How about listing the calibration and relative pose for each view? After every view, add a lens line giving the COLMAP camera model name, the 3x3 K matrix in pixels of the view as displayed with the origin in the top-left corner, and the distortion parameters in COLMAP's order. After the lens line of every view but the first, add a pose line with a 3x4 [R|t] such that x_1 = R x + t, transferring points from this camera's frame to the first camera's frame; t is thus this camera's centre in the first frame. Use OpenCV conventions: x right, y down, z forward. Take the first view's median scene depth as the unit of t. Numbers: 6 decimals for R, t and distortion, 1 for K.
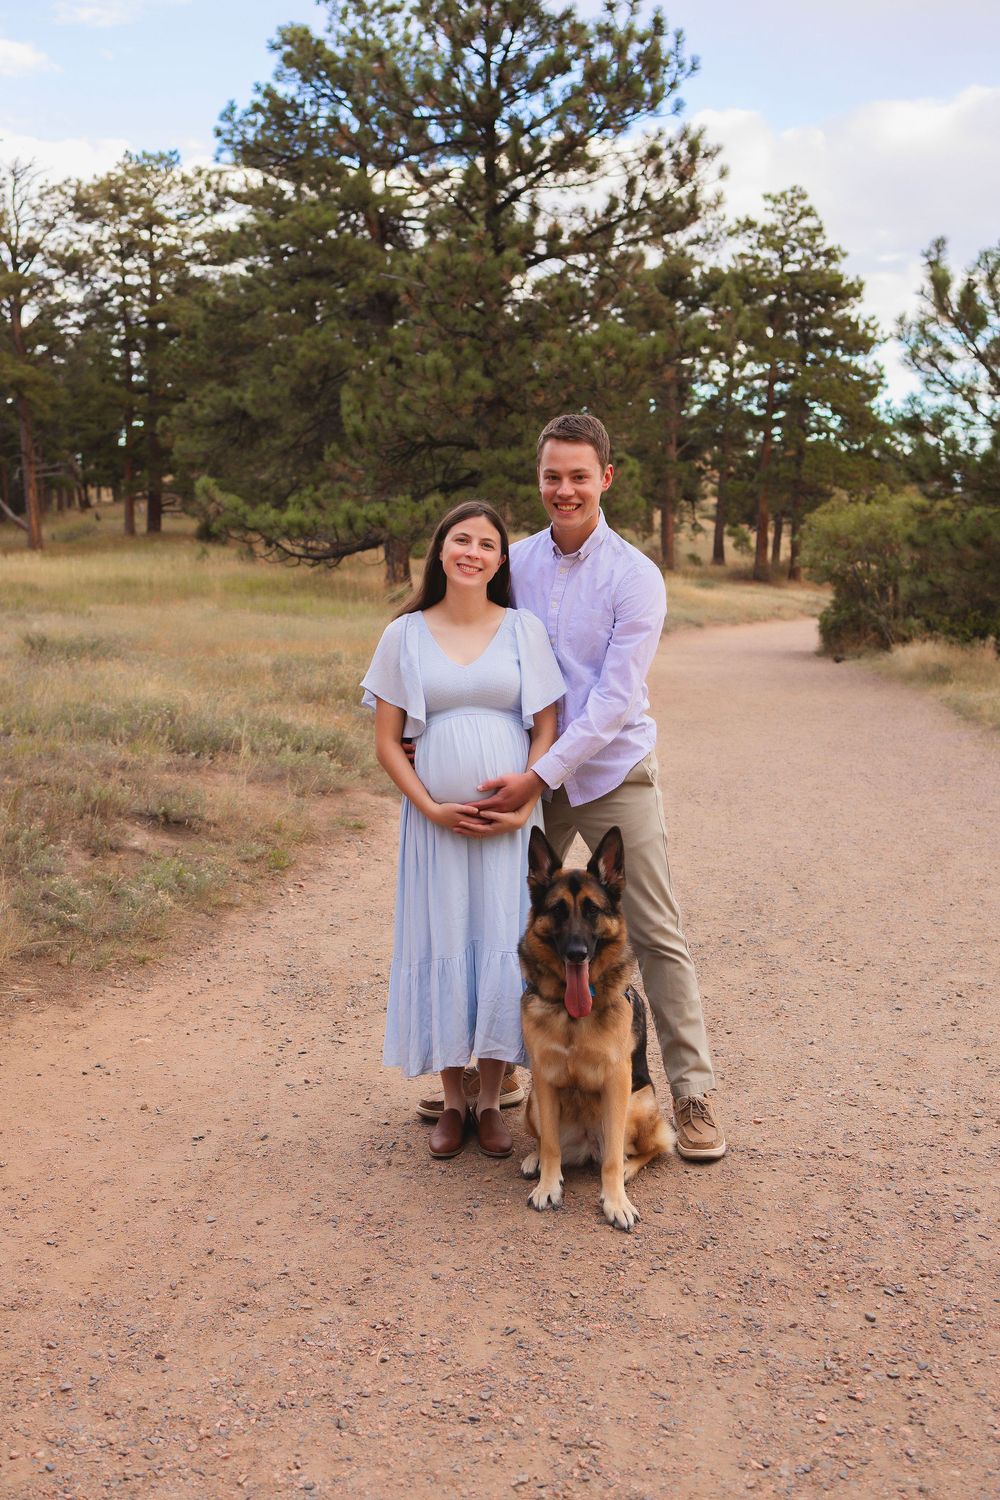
lens RADIAL K [[1603.4, 0, 572.7], [0, 1603.4, 745.0], [0, 0, 1]] dist [-0.001099, -0.018234]
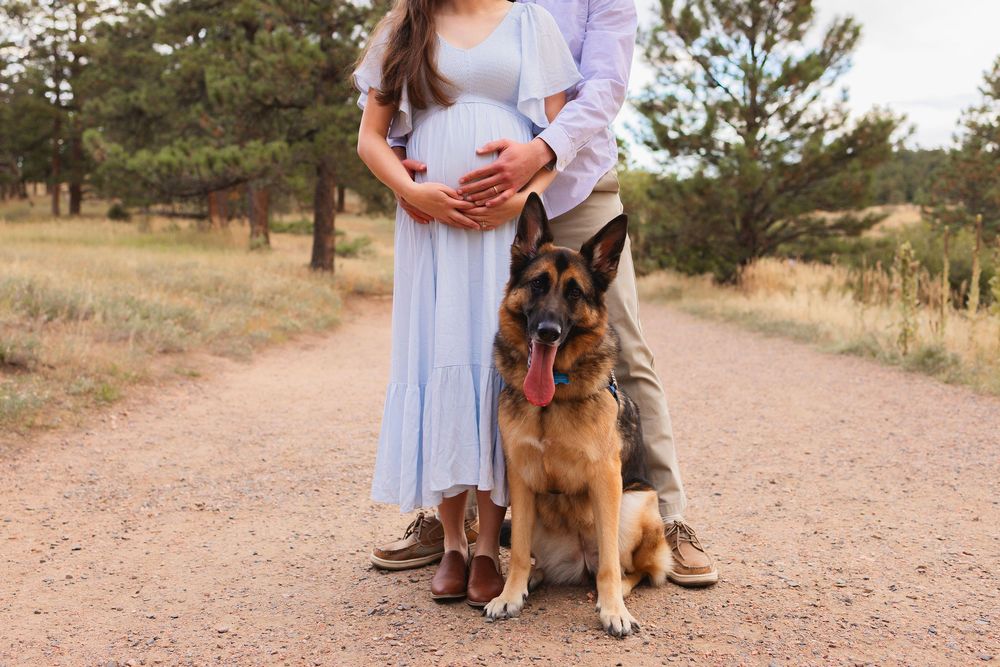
lens RADIAL K [[1069.0, 0, 501.3], [0, 1069.0, 297.6], [0, 0, 1]] dist [-0.001099, -0.018234]
pose [[0.995271, -0.005596, 0.096975, 0.004116], [0.015713, 0.994467, -0.103872, 0.052304], [-0.095857, 0.104904, 0.989852, 0.166356]]
